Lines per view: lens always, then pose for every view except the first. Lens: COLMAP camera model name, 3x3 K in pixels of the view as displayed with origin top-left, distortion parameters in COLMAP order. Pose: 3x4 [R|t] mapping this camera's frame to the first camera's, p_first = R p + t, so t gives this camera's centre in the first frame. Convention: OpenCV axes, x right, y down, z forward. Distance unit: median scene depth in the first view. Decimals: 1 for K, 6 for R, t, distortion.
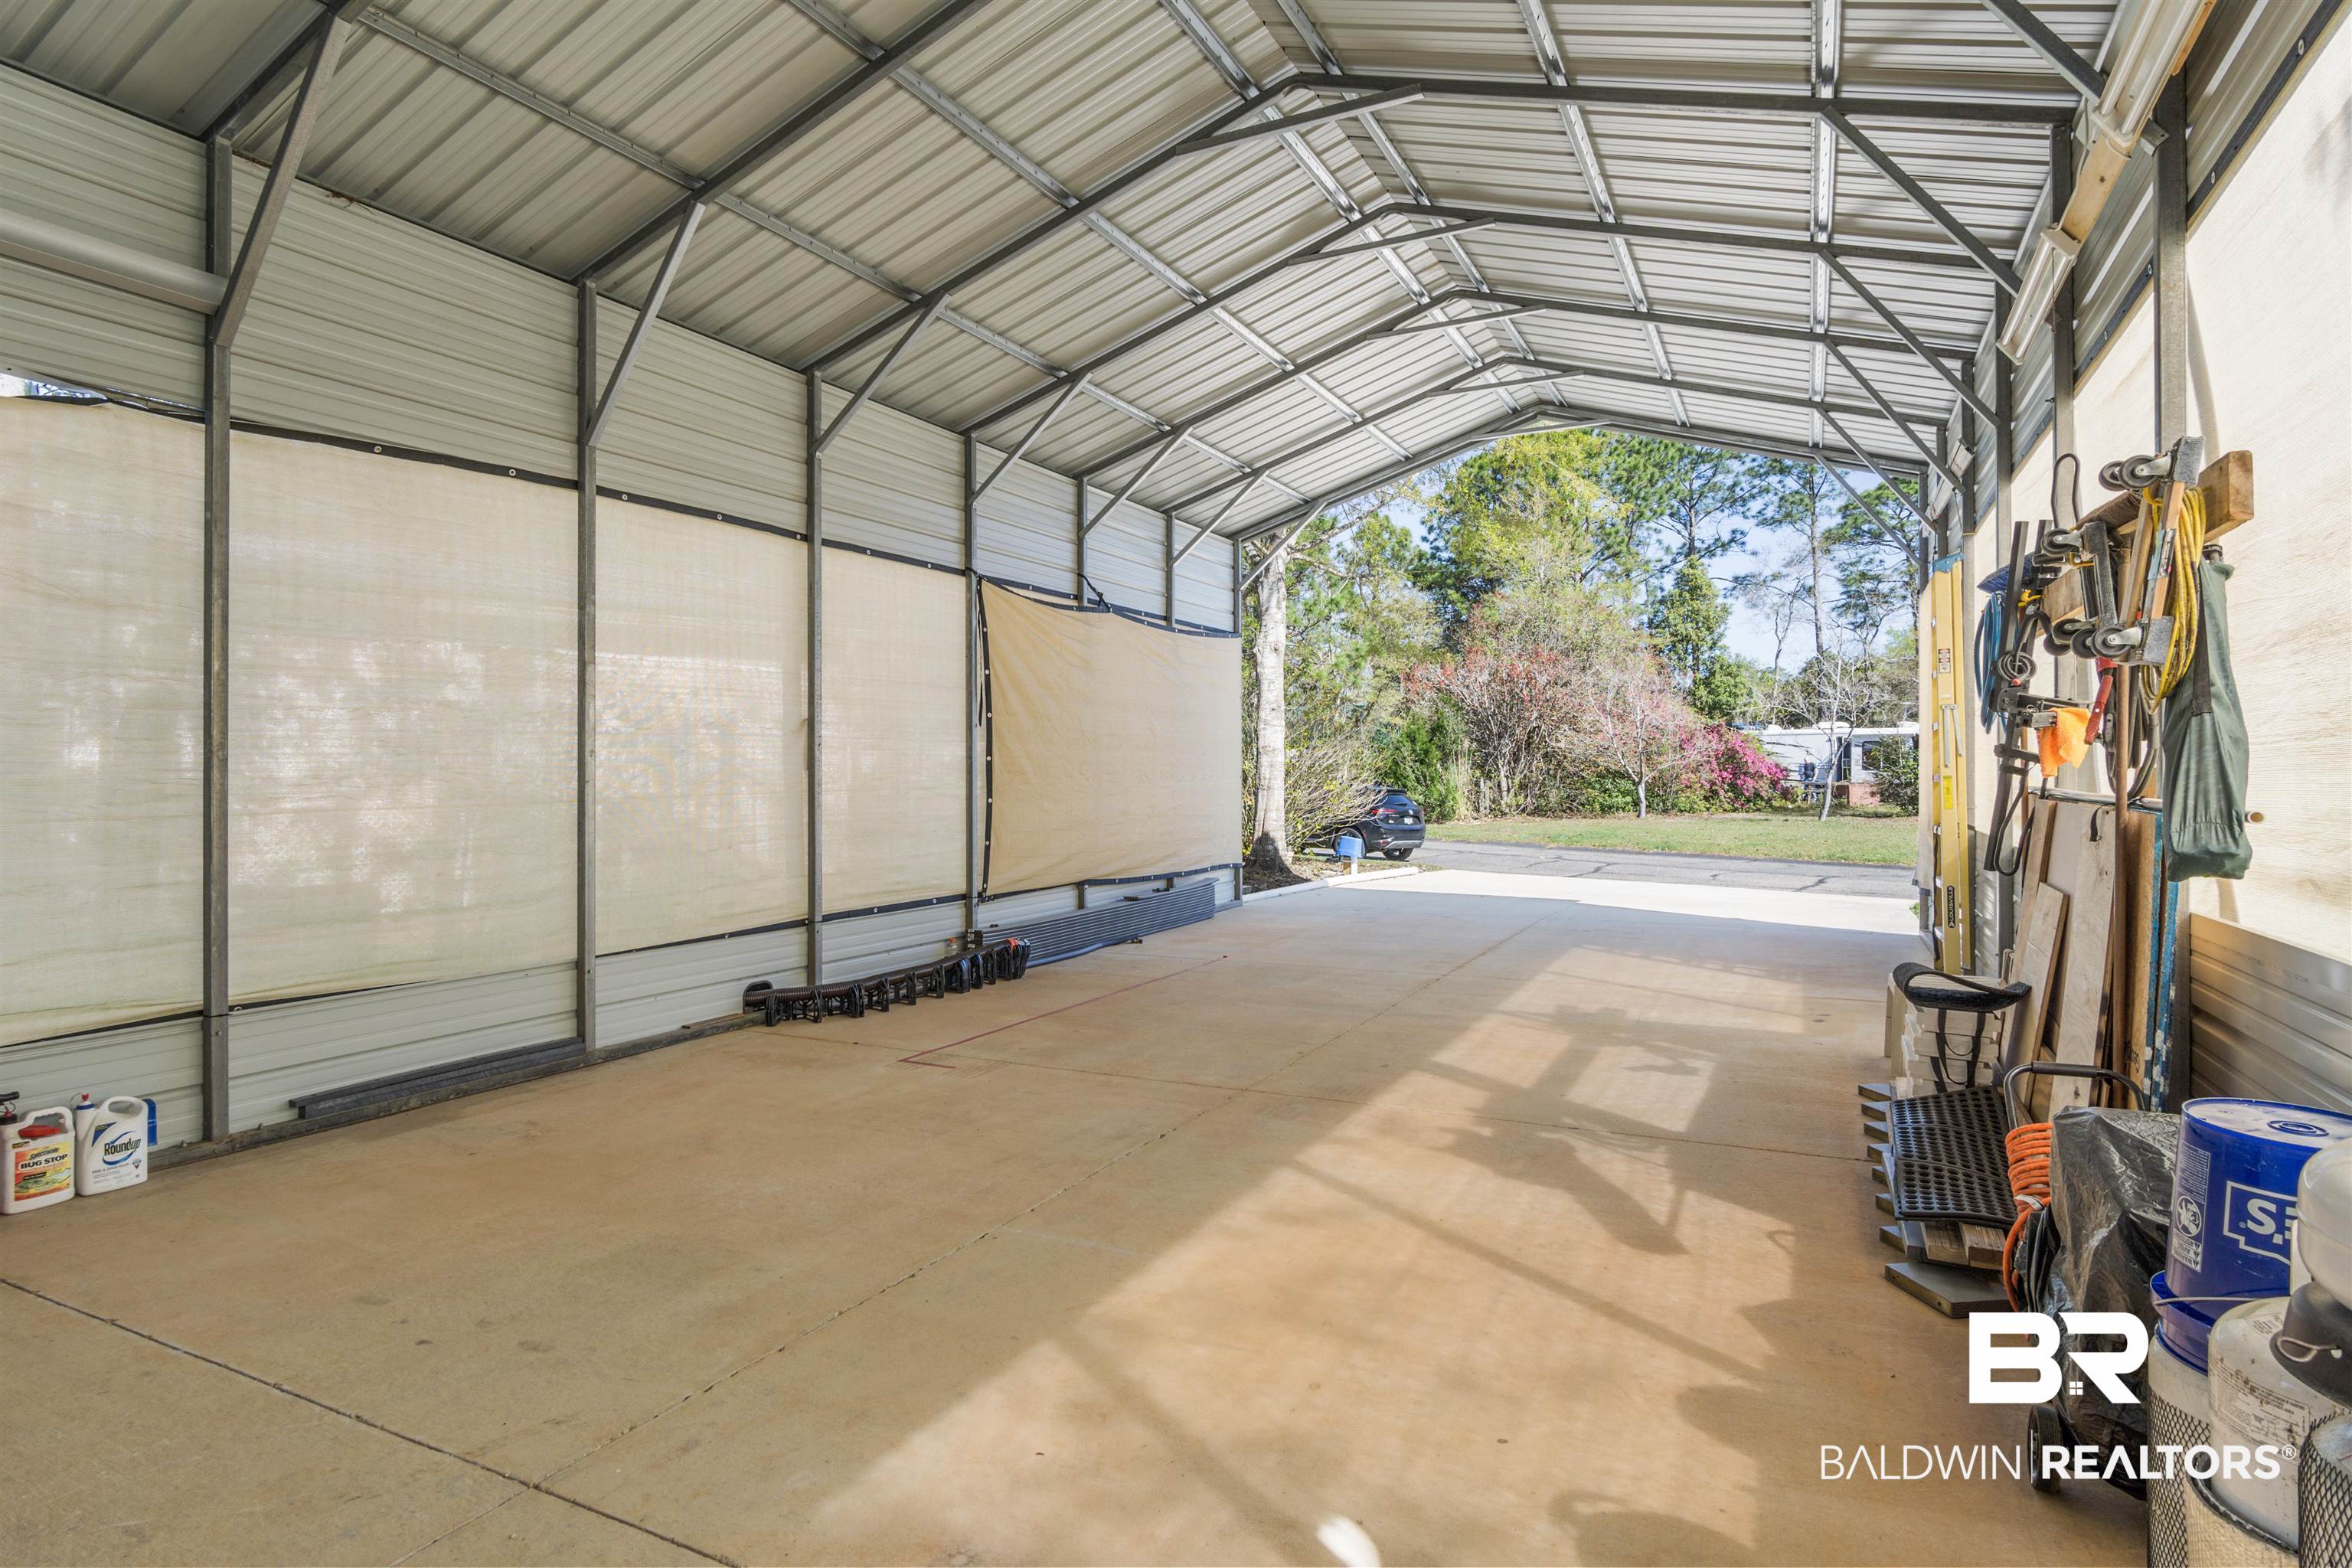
lens RADIAL K [[1264.8, 0, 1176.0], [0, 1264.8, 784.0], [0, 0, 1]] dist [-0.005764, -0.000224]
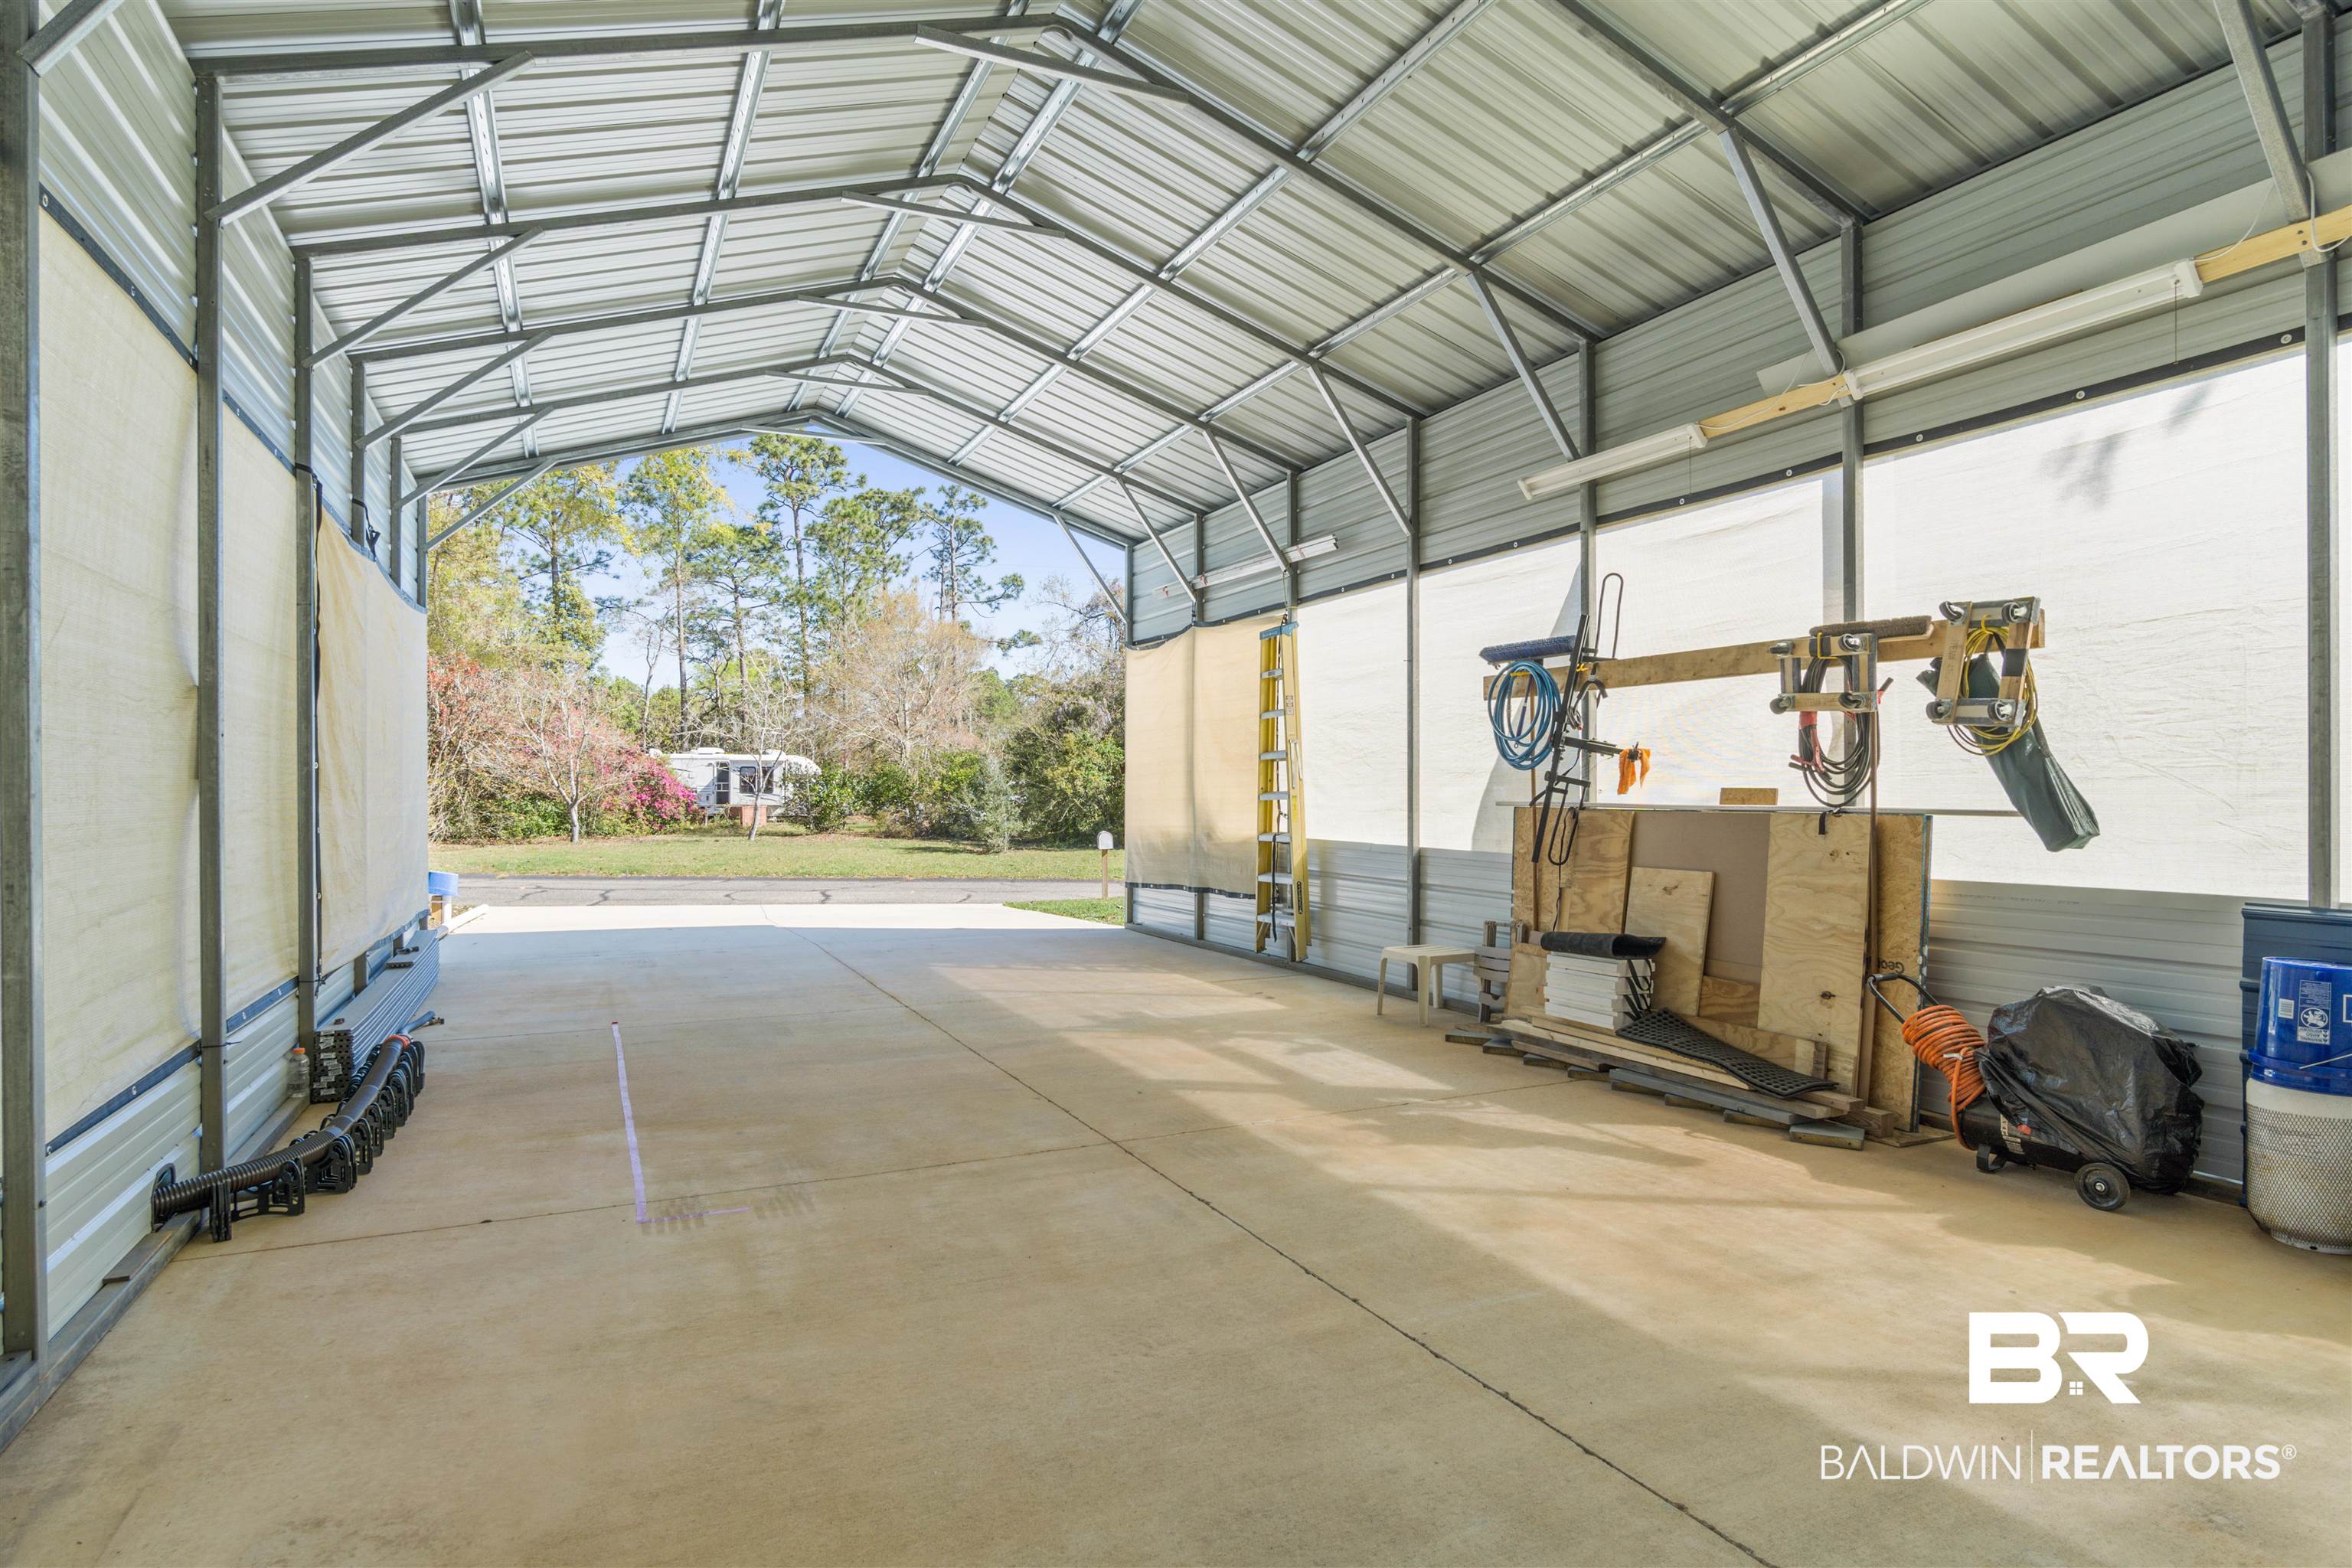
lens RADIAL K [[1249.0, 0, 1178.6], [0, 1249.0, 813.5], [0, 0, 1]] dist [-0.005538, 0.000145]
pose [[0.612692, -0.008099, 0.790280, -0.663176], [0.004201, 0.999967, 0.006991, 0.003033], [-0.790310, -0.000964, 0.612706, 0.454171]]
